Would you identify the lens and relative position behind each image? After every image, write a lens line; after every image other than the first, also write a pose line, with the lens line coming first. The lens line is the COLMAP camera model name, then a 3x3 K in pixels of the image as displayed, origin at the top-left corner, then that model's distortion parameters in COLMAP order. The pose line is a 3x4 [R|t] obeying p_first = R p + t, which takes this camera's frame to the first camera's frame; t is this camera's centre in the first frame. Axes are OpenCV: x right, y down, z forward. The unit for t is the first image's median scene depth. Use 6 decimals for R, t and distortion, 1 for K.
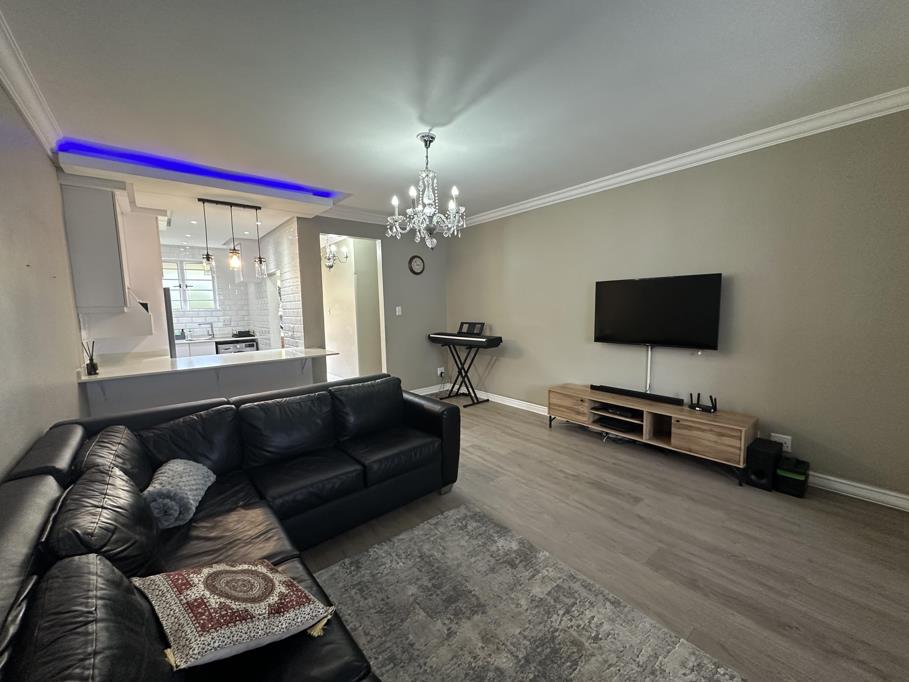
lens RADIAL K [[362.1, 0, 453.2], [0, 362.1, 339.7], [0, 0, 1]] dist [-0.006747, 0.001022]
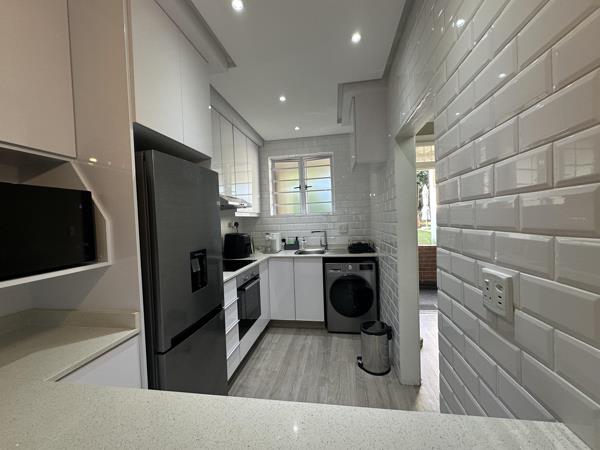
lens RADIAL K [[239.0, 0, 299.4], [0, 239.0, 219.9], [0, 0, 1]] dist [-0.006747, 0.001022]
pose [[0.642260, 0.002154, -0.766484, -0.550464], [-0.054168, 0.997623, -0.042585, -0.078167], [0.764570, 0.068870, 0.640850, 1.108238]]
